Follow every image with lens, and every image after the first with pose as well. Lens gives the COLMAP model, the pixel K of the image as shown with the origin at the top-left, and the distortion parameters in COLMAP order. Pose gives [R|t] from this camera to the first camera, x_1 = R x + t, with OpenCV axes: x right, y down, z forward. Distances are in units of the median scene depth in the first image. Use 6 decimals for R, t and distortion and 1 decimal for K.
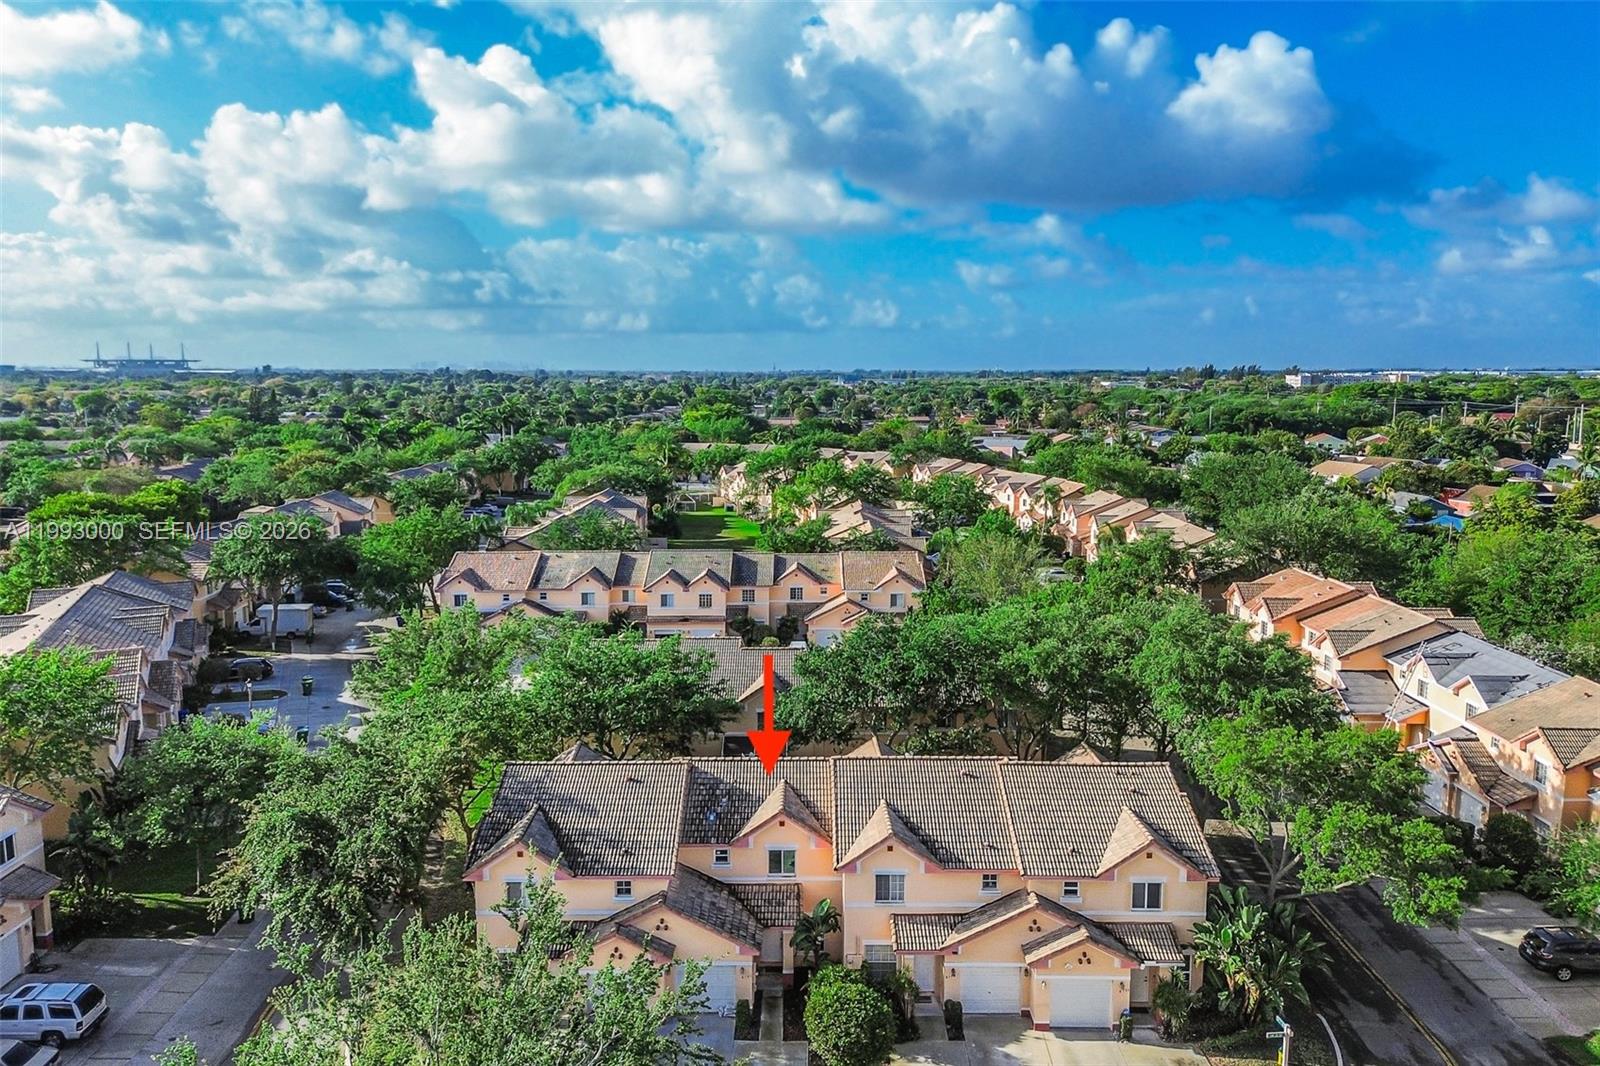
lens RADIAL K [[1131.1, 0, 791.8], [0, 1131.1, 524.4], [0, 0, 1]] dist [0.064247, -0.054623]
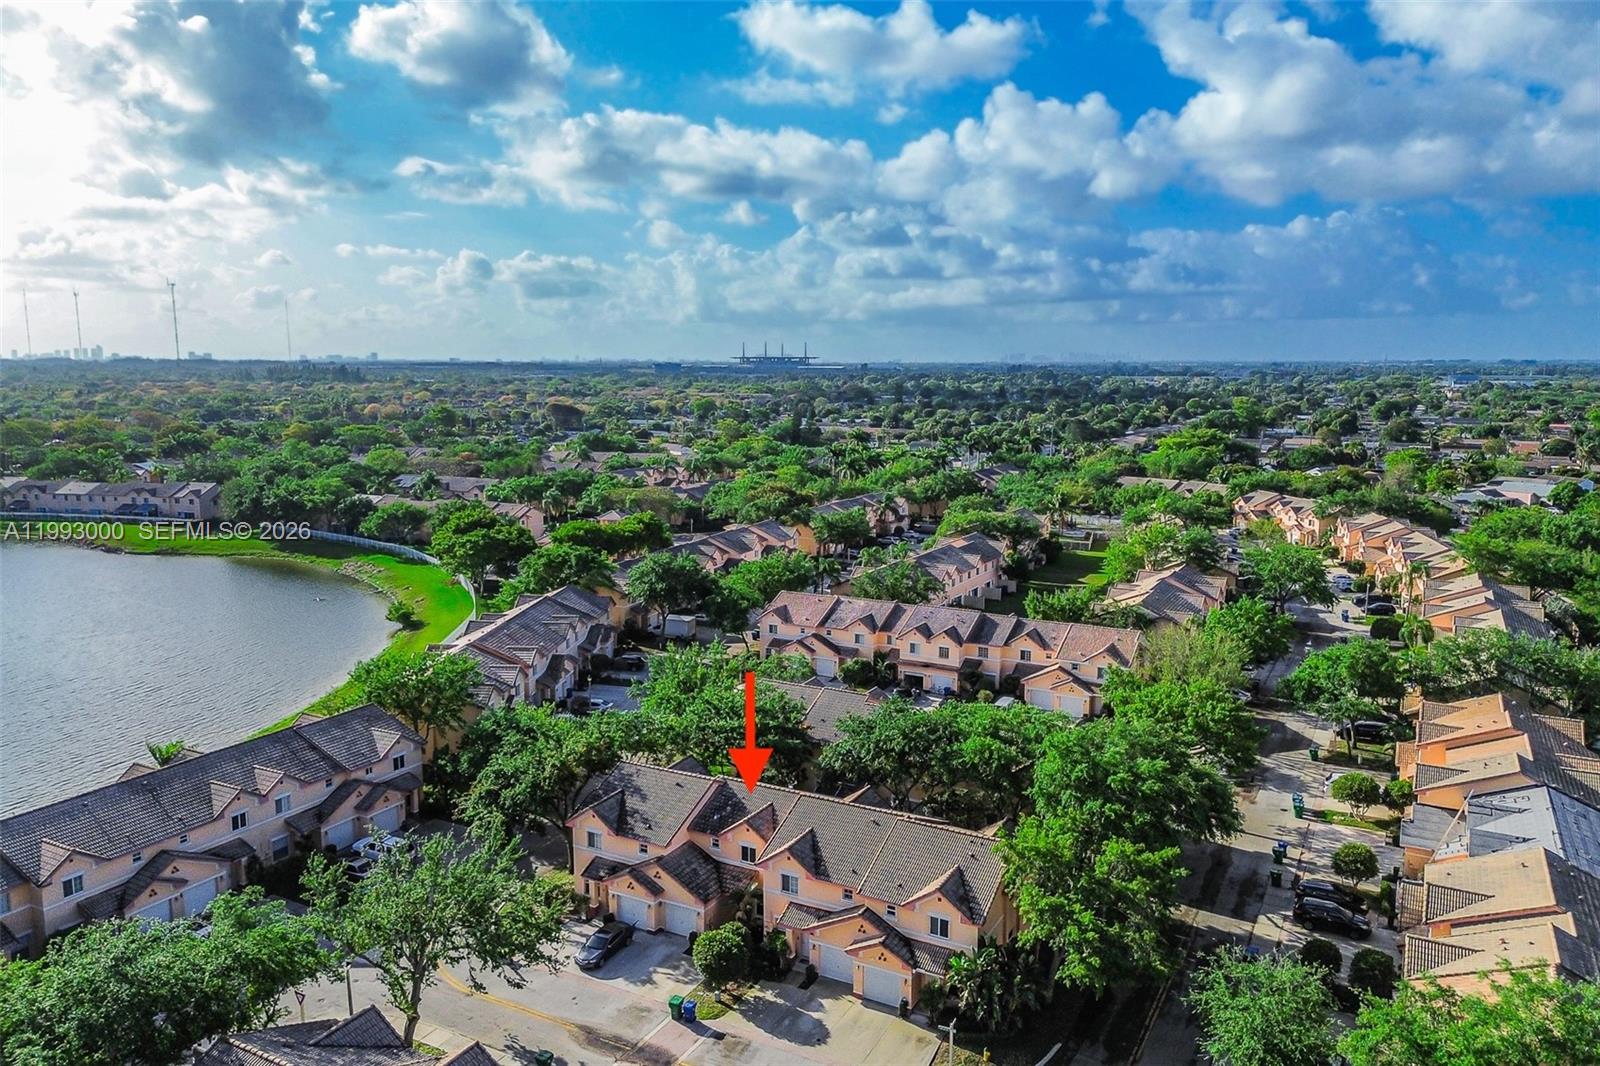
lens RADIAL K [[1131.1, 0, 803.2], [0, 1131.1, 536.2], [0, 0, 1]] dist [0.064247, -0.054623]
pose [[0.879750, 0.072714, -0.469843, 0.753519], [-0.063402, 0.997352, 0.035637, -0.194112], [0.471190, -0.001563, 0.882031, -0.324527]]
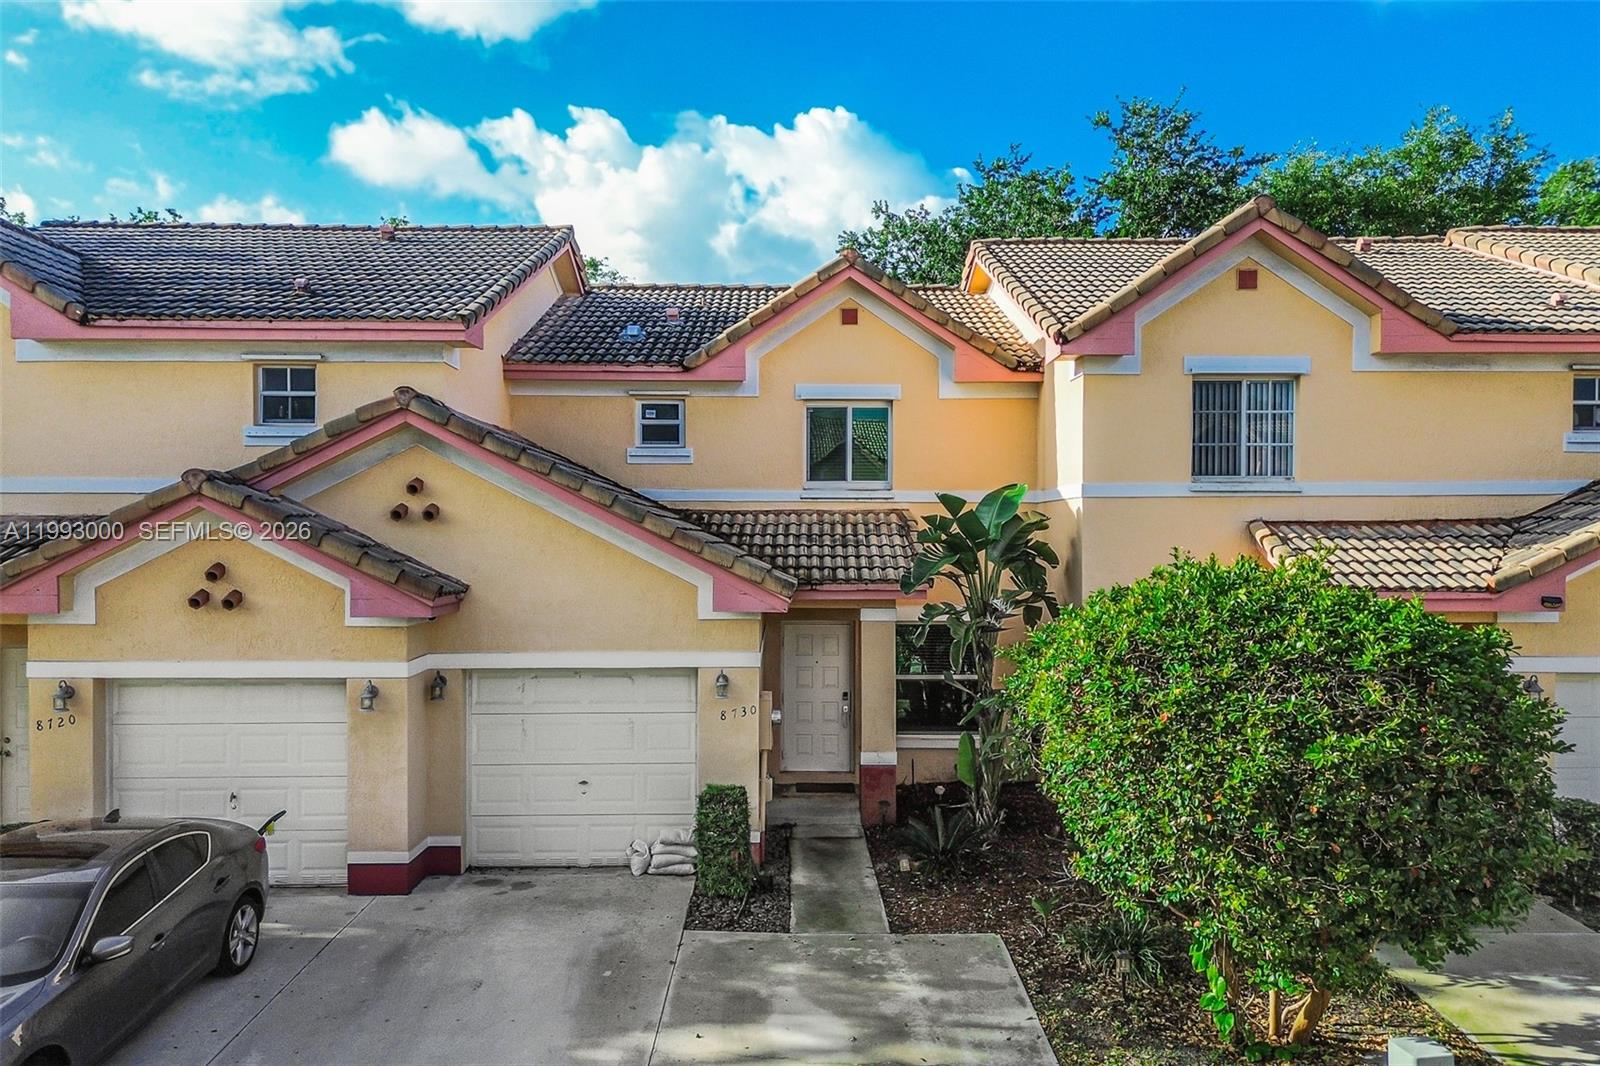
lens RADIAL K [[1131.1, 0, 800.0], [0, 1131.1, 533.4], [0, 0, 1]] dist [0.064247, -0.054623]
pose [[0.999857, 0.002557, 0.016696, -0.027997], [-0.000294, 0.990959, -0.134166, 0.367118], [-0.016888, 0.134142, 0.990818, 0.692210]]
